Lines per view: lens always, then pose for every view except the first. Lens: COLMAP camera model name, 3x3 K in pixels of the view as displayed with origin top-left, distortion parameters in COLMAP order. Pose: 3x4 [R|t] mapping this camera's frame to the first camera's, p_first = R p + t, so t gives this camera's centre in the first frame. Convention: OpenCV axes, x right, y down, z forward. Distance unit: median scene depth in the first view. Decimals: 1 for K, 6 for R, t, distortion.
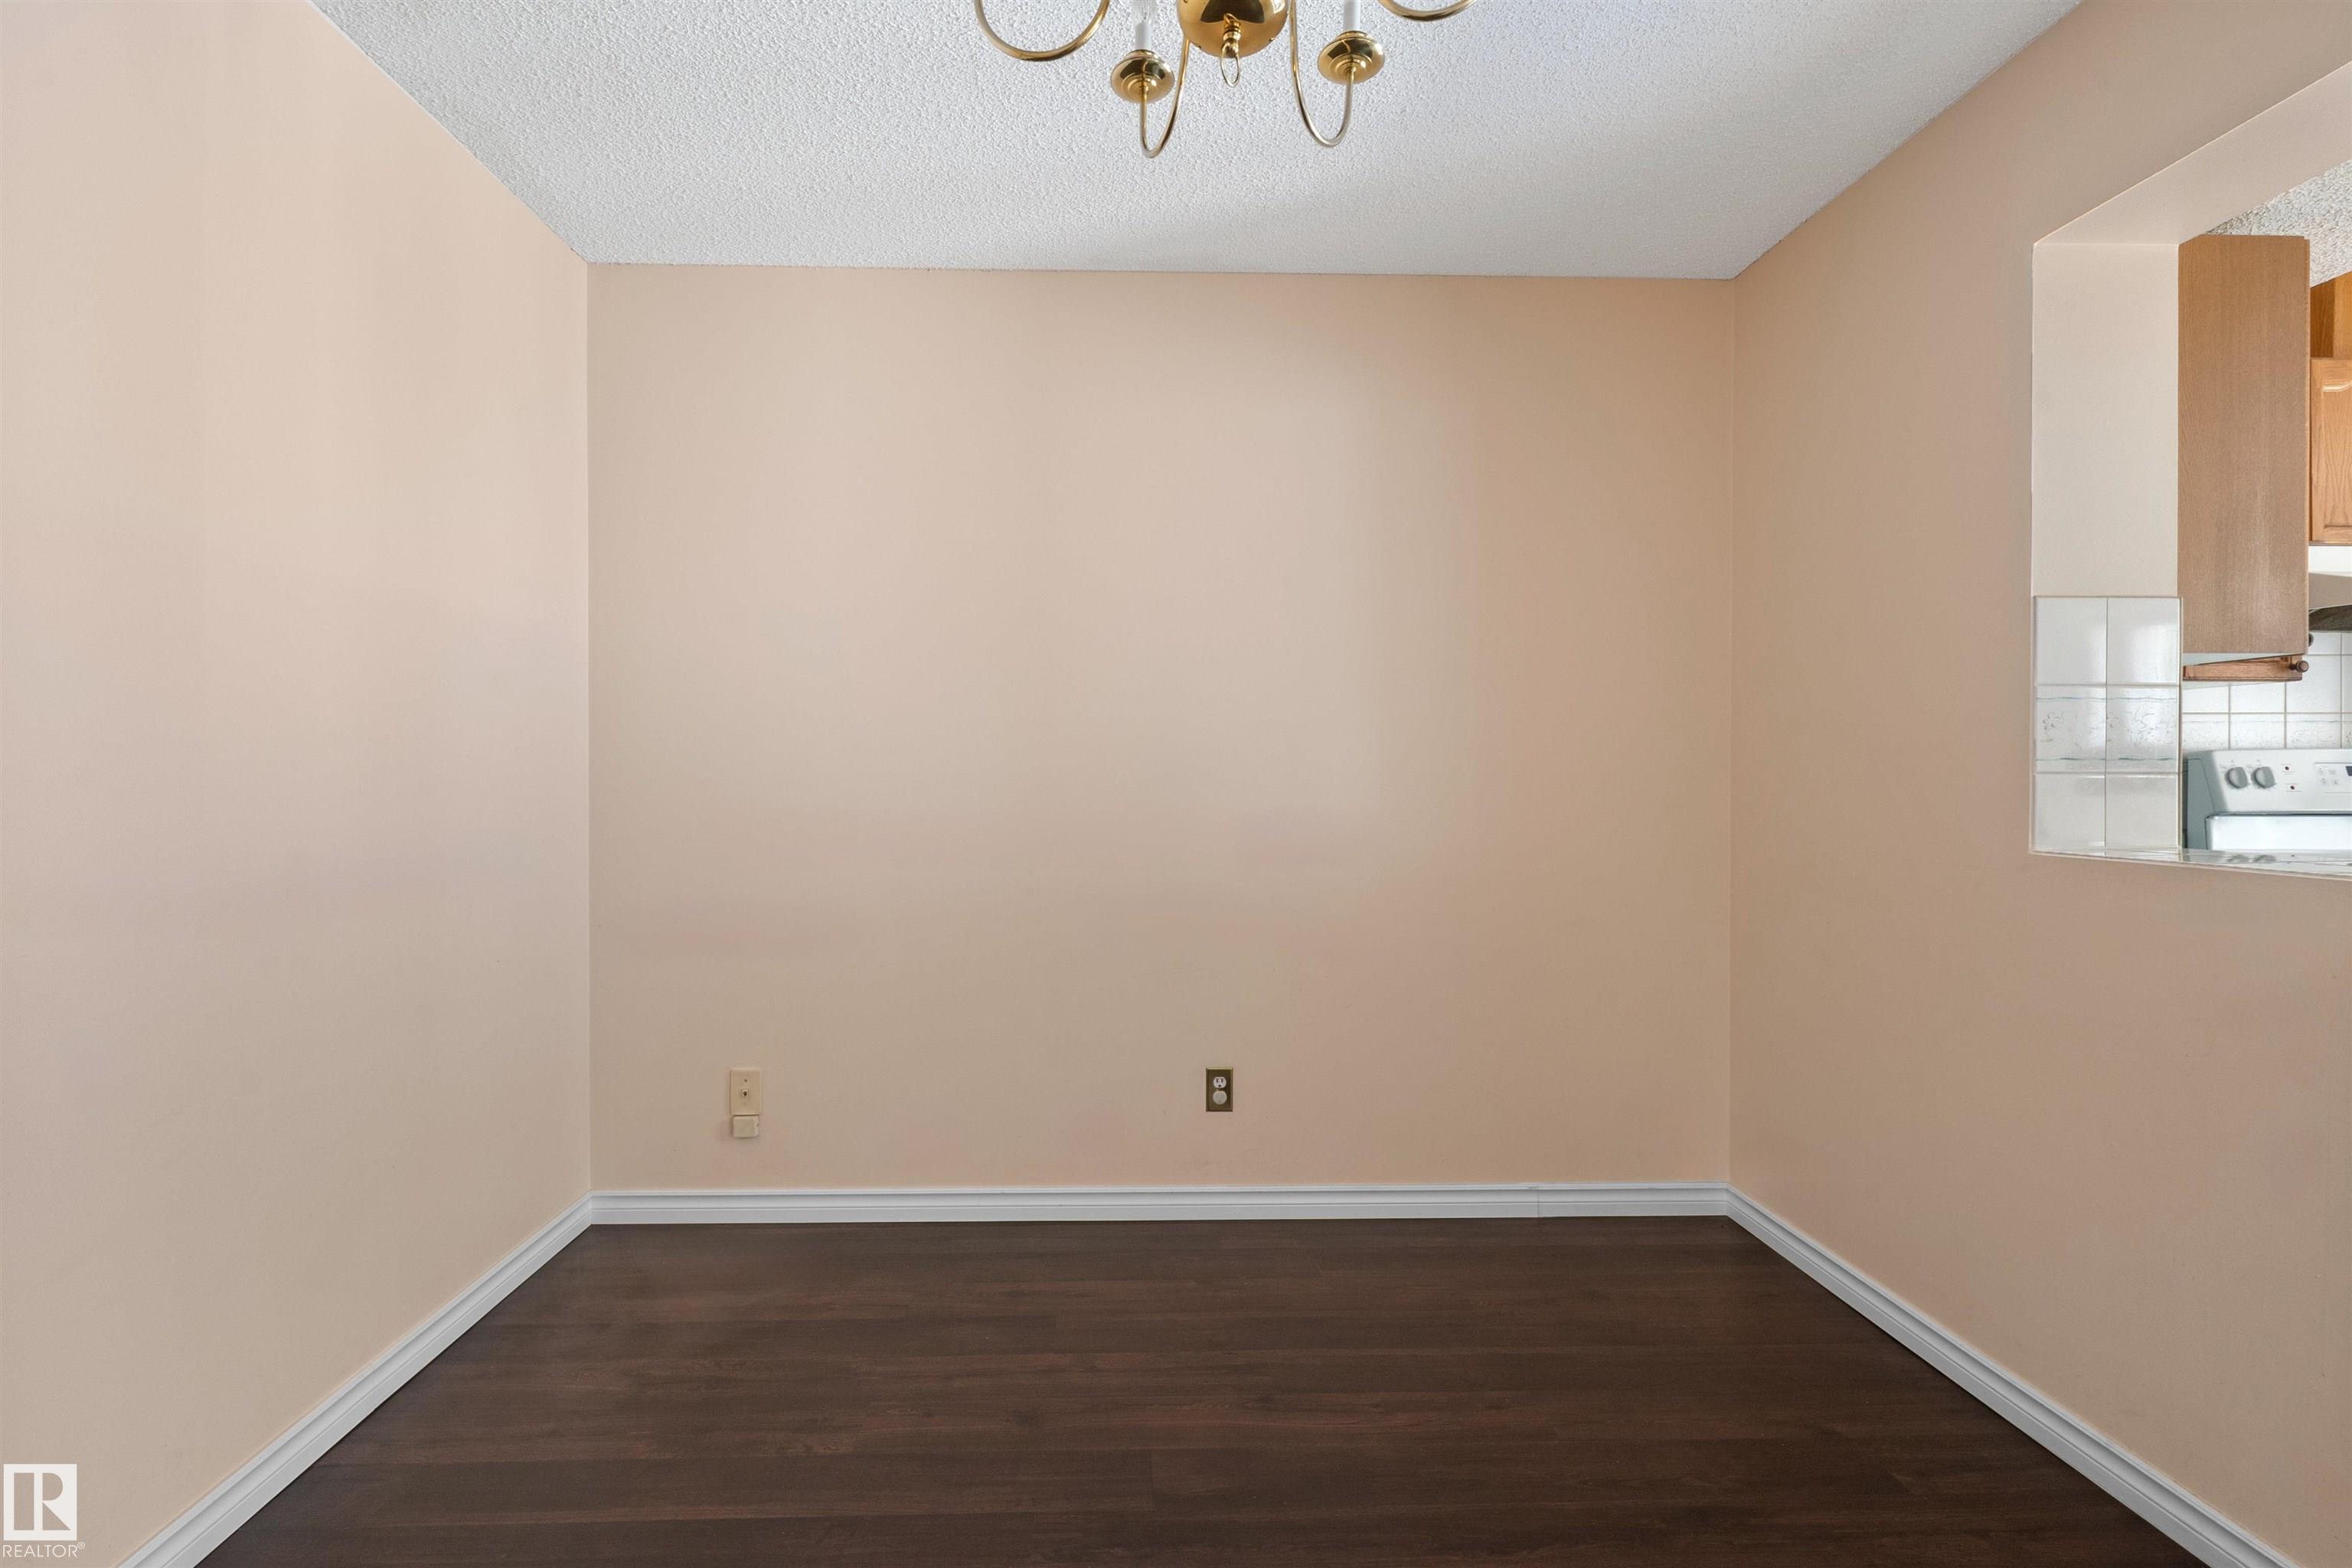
lens RADIAL K [[1048.2, 0, 1138.9], [0, 1048.2, 772.4], [0, 0, 1]] dist [0.012563, -0.007674]
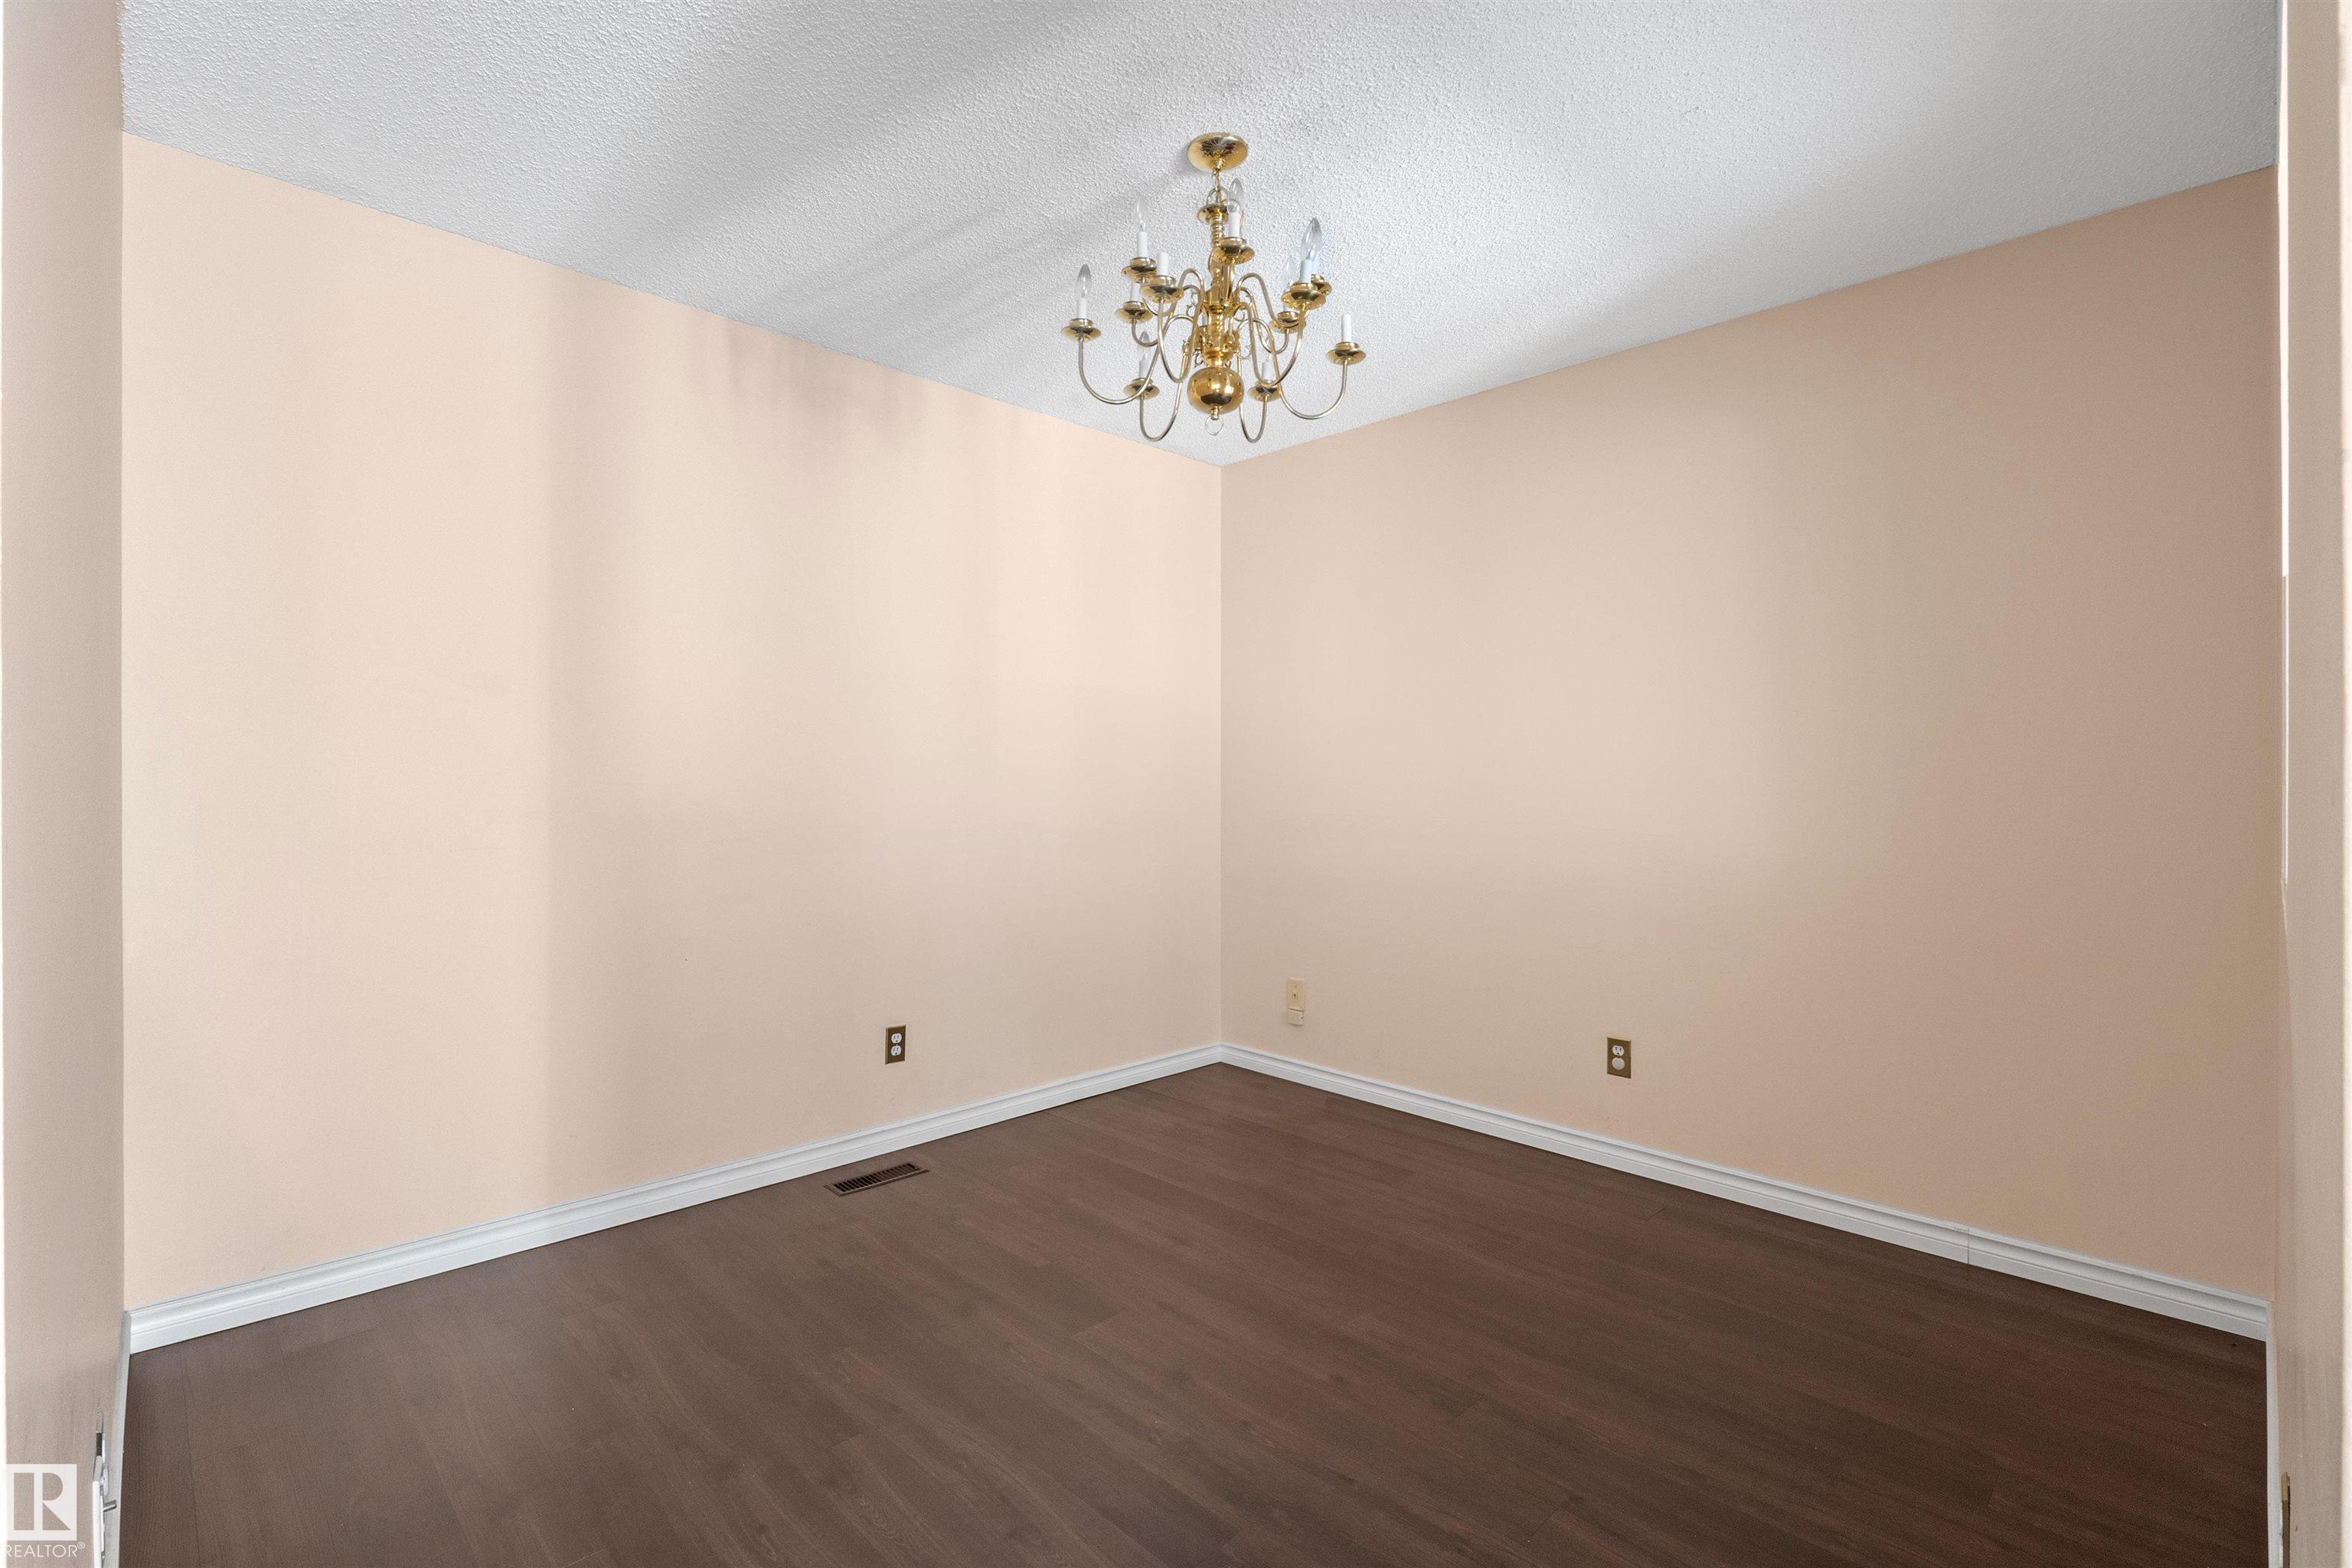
lens RADIAL K [[1048.2, 0, 1138.9], [0, 1048.2, 772.4], [0, 0, 1]] dist [0.012563, -0.007674]
pose [[0.668917, -0.003451, -0.743329, 0.591939], [-0.004709, 0.999949, -0.008881, 0.002082], [0.743323, 0.009441, 0.668867, -0.170097]]
